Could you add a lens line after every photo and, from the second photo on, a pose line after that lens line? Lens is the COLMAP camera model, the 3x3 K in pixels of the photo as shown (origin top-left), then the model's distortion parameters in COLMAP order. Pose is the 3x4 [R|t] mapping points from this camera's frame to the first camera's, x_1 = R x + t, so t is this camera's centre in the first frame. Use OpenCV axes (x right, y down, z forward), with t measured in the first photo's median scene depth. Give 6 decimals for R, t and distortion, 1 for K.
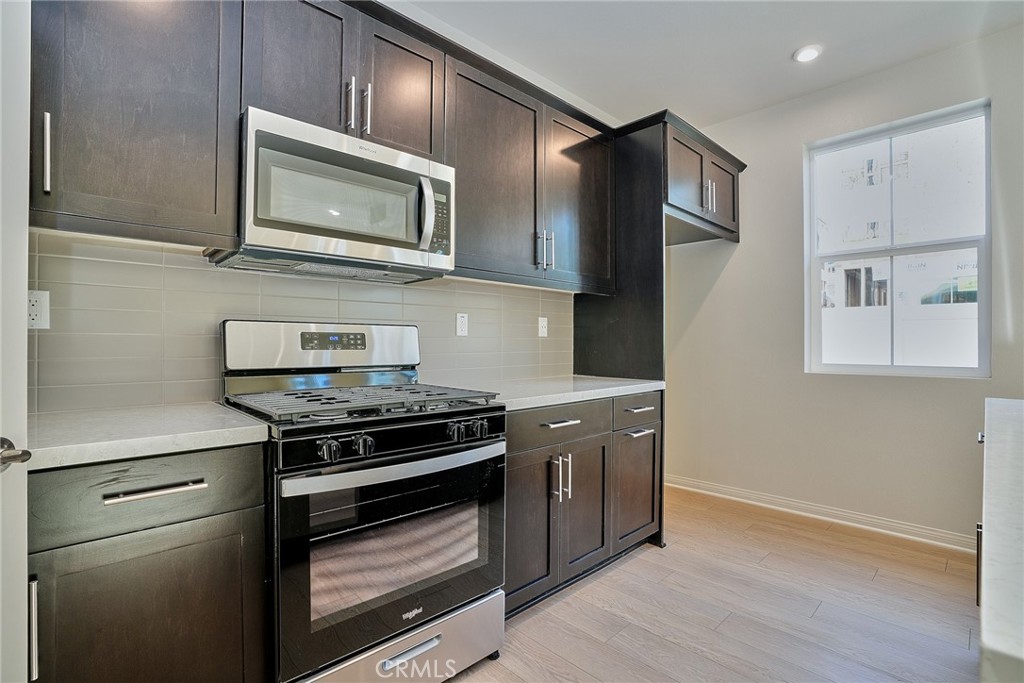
lens RADIAL K [[474.9, 0, 515.6], [0, 474.9, 340.8], [0, 0, 1]] dist [-0.027066, 0.000961]
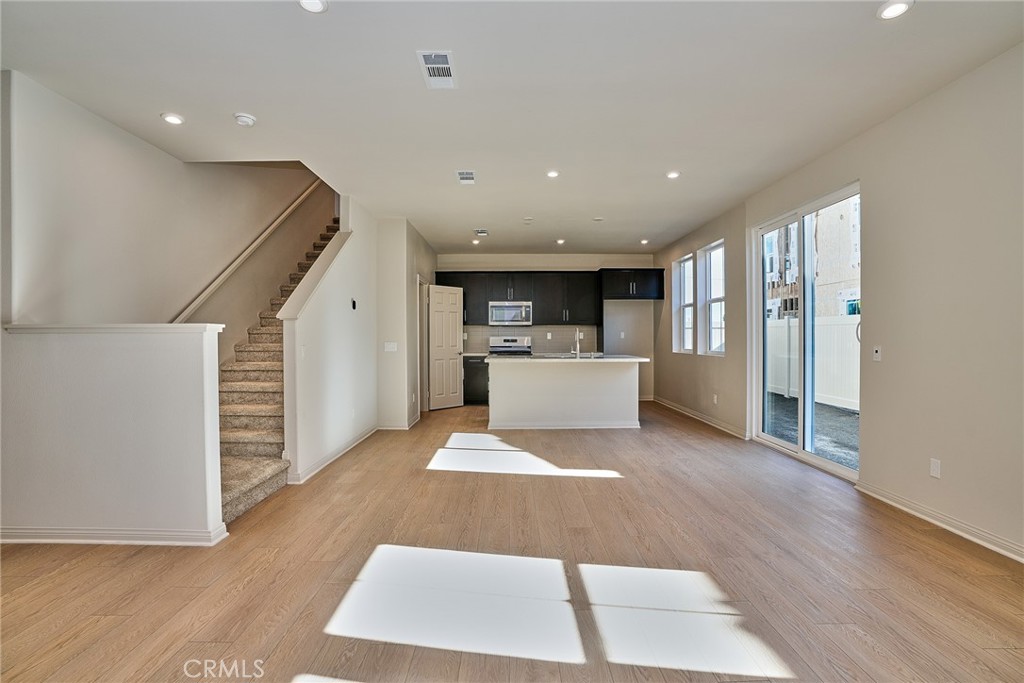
lens RADIAL K [[474.9, 0, 512.3], [0, 474.9, 342.1], [0, 0, 1]] dist [-0.027066, 0.000961]
pose [[0.726282, 0.001428, -0.687396, 2.917886], [0.008519, 0.999902, 0.011078, -0.039042], [0.687345, -0.013902, 0.726198, -2.455617]]
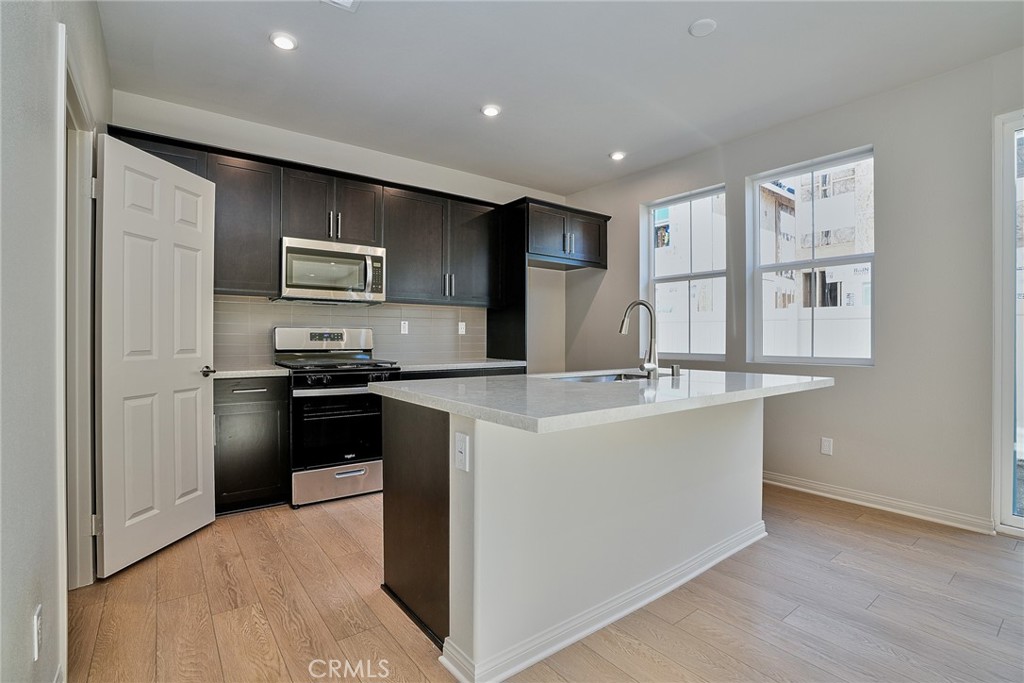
lens RADIAL K [[474.9, 0, 507.9], [0, 474.9, 337.6], [0, 0, 1]] dist [-0.027066, 0.000961]
pose [[0.992148, 0.000102, -0.125072, 0.649955], [0.000130, 0.999998, 0.001847, 0.000662], [0.125072, -0.001848, 0.992146, -0.928090]]
